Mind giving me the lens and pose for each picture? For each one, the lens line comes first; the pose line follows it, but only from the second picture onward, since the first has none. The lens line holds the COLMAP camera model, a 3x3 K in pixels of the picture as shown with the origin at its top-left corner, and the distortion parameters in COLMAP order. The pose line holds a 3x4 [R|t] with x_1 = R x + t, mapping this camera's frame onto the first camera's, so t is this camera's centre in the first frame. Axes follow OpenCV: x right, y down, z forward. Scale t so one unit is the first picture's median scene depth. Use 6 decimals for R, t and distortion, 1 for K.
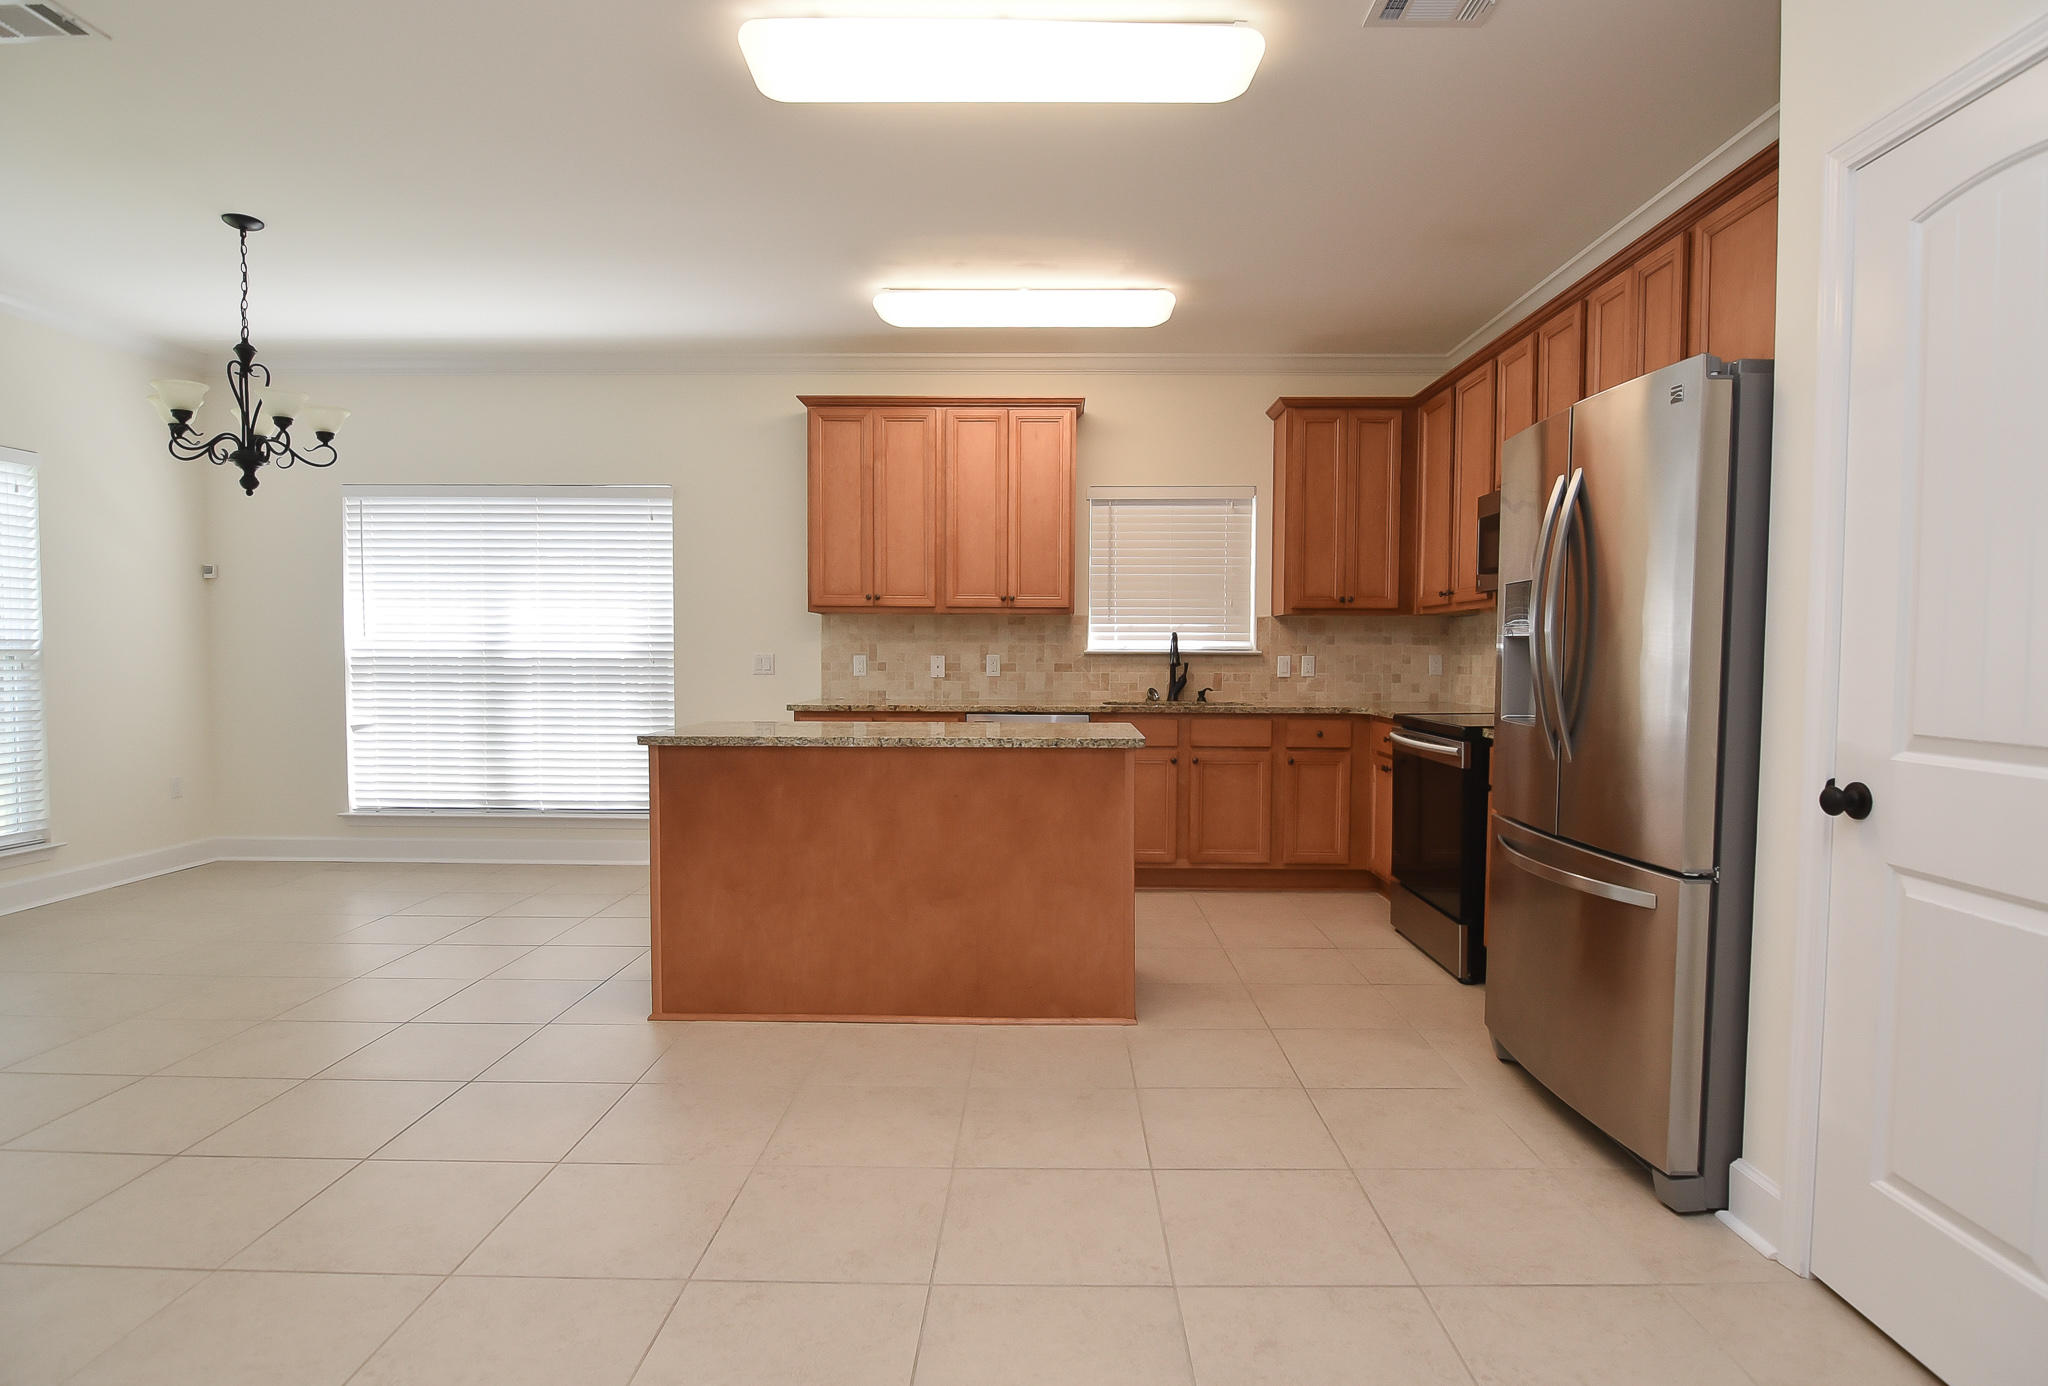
lens RADIAL K [[1073.9, 0, 1063.1], [0, 1073.9, 702.9], [0, 0, 1]] dist [-0.025205, -0.001319]
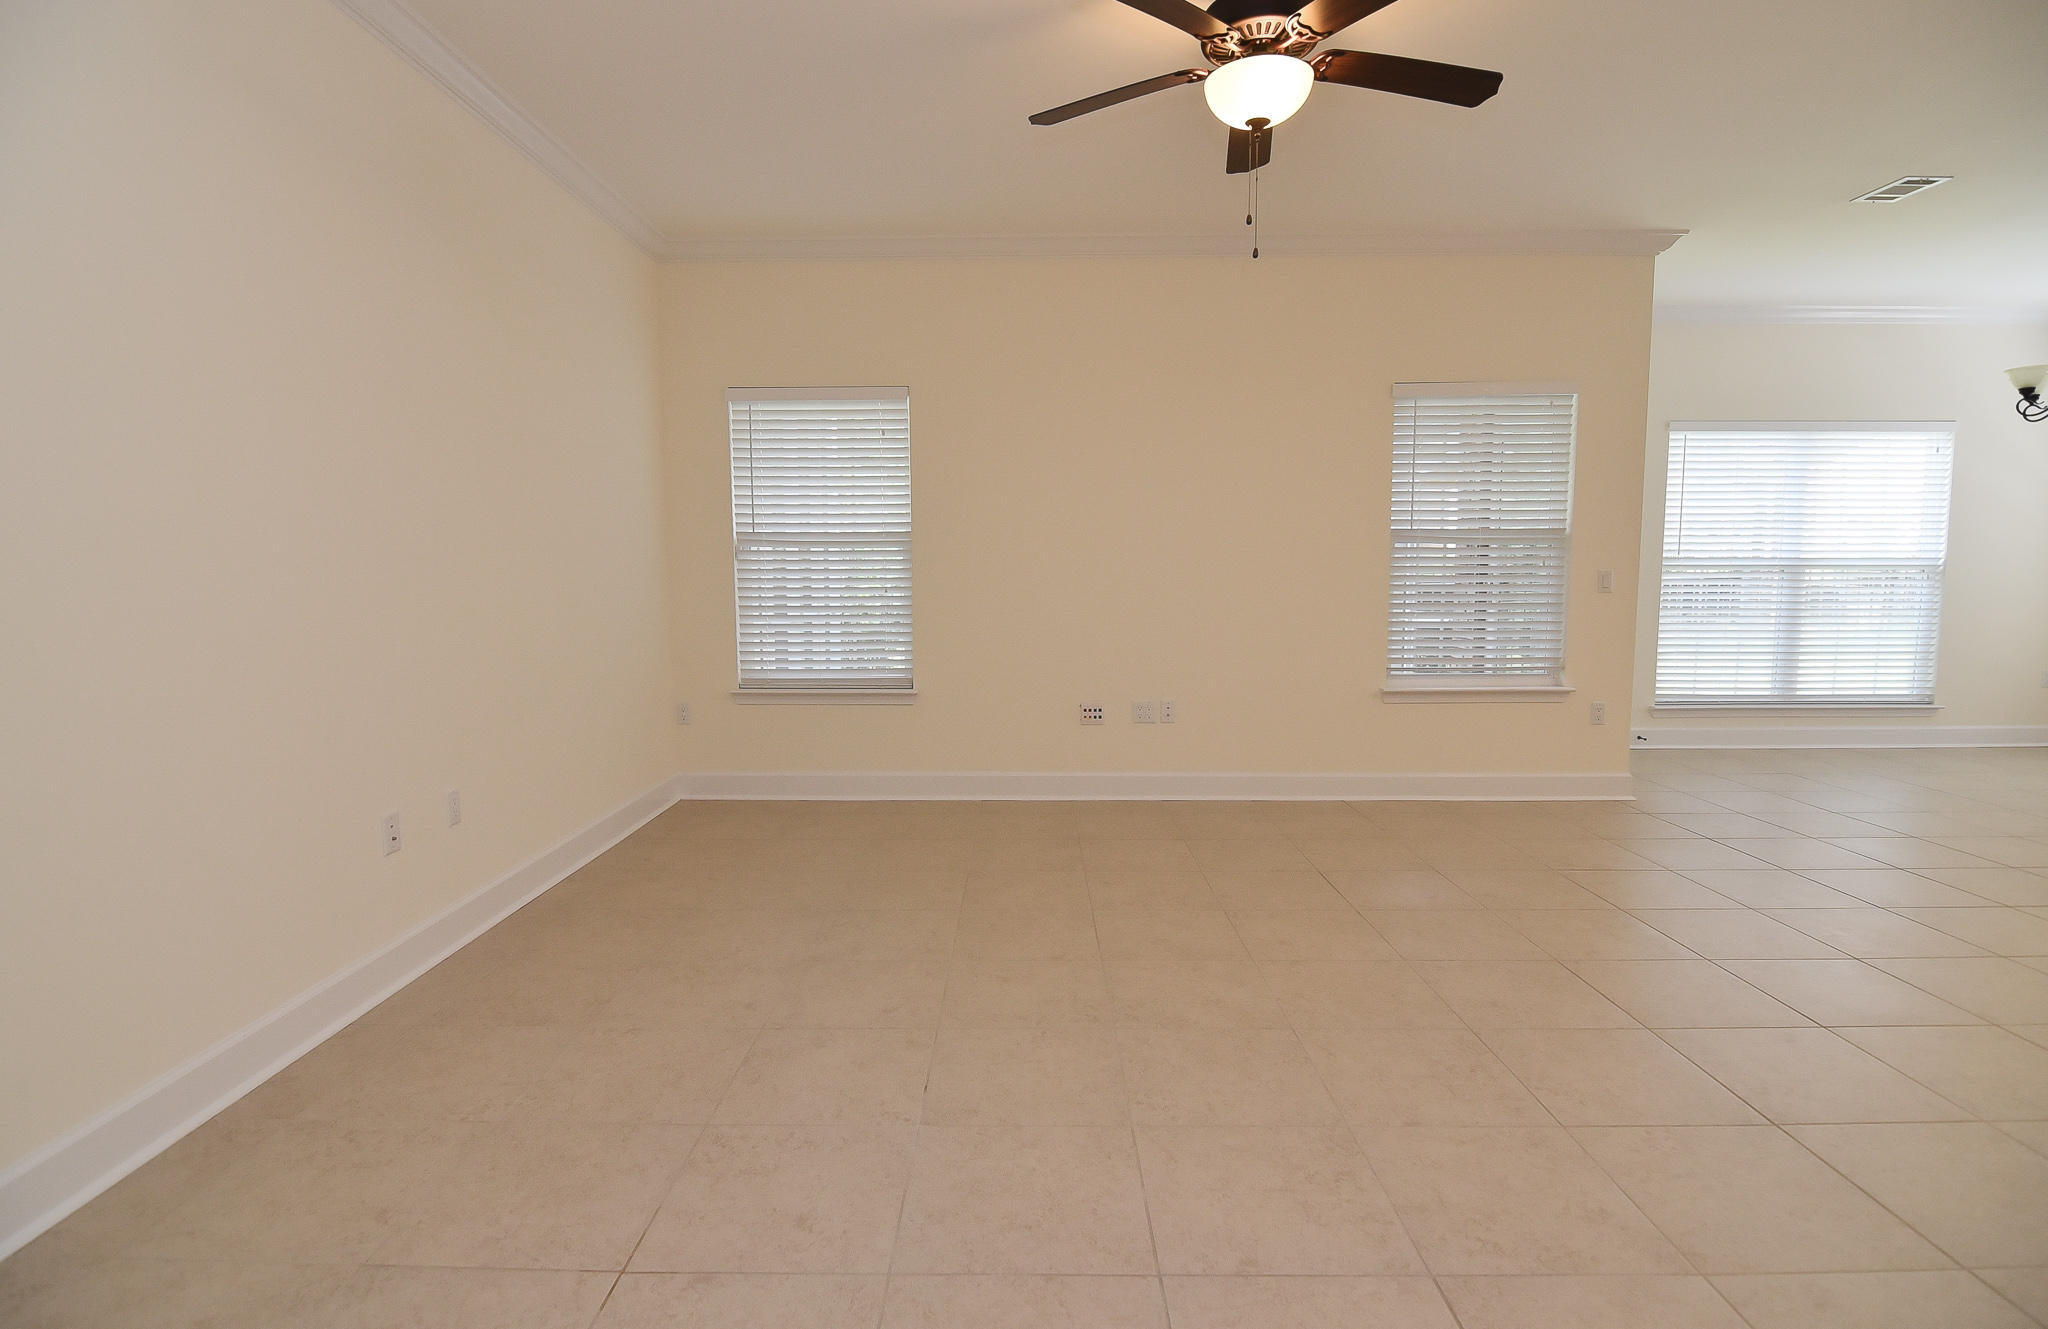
lens RADIAL K [[1037.5, 0, 1014.7], [0, 1037.5, 671.1], [0, 0, 1]] dist [-0.015412, -0.002238]
pose [[-0.008348, 0.096351, -0.995312, 0.327449], [-0.043008, 0.994391, 0.096623, 0.009061], [0.999040, 0.043613, -0.004157, -0.180126]]
